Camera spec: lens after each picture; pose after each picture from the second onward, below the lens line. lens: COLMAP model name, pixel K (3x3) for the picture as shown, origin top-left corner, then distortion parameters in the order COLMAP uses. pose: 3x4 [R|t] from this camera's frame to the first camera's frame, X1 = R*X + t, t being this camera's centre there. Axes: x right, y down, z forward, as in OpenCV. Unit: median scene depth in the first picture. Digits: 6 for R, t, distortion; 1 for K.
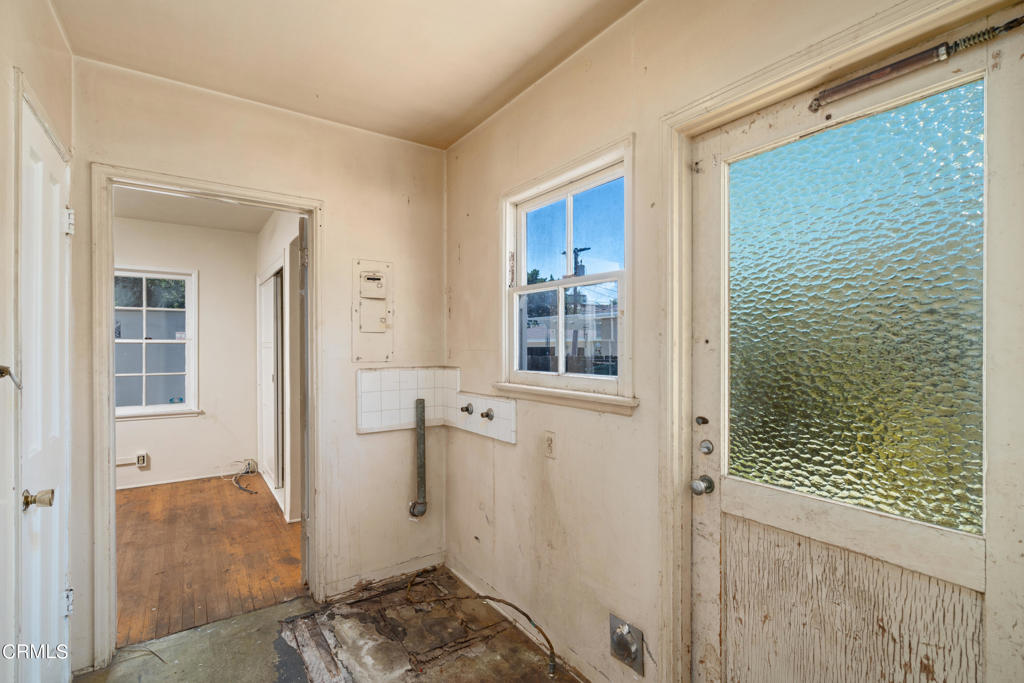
lens RADIAL K [[462.7, 0, 507.8], [0, 462.7, 342.5], [0, 0, 1]] dist [-0.004326, -0.000231]
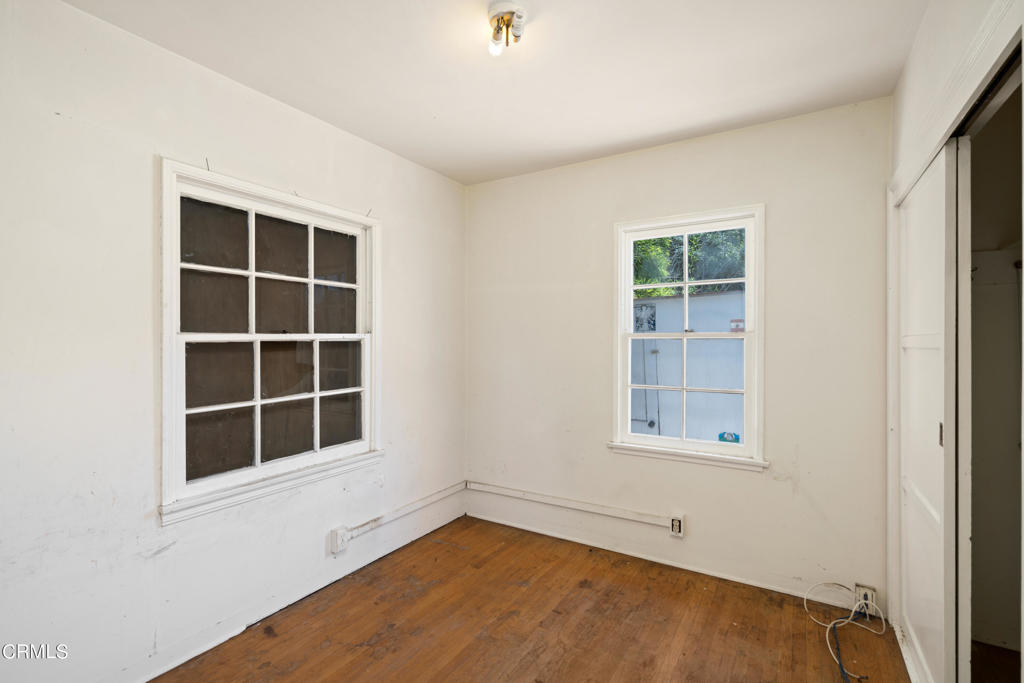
lens RADIAL K [[462.7, 0, 509.1], [0, 462.7, 335.7], [0, 0, 1]] dist [-0.004326, -0.000231]
pose [[0.387967, -0.005437, -0.921657, -0.300803], [0.011399, 0.999934, -0.001100, -0.006575], [0.921603, -0.010080, 0.388003, 0.547437]]
